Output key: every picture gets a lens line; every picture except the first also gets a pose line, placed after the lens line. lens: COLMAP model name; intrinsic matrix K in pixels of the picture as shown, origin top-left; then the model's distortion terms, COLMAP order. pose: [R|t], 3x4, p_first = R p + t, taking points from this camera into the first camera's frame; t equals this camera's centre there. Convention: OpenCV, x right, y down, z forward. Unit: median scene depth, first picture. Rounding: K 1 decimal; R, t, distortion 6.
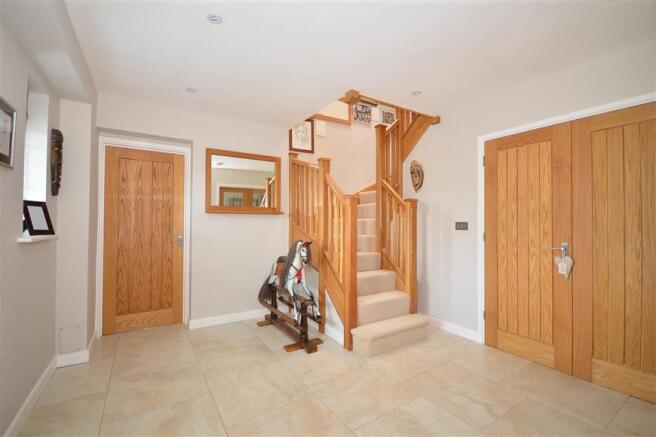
lens RADIAL K [[288.2, 0, 329.6], [0, 288.2, 218.0], [0, 0, 1]] dist [-0.003906, -0.000727]
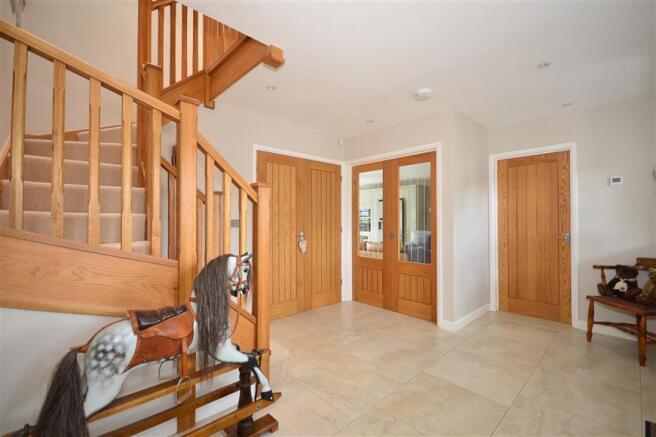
lens RADIAL K [[288.2, 0, 329.9], [0, 288.2, 218.6], [0, 0, 1]] dist [-0.003906, -0.000727]
pose [[-0.196816, 0.004686, 0.980429, -0.800356], [-0.014031, 0.999873, -0.007596, 0.018663], [-0.980340, -0.015252, -0.196725, 1.145863]]
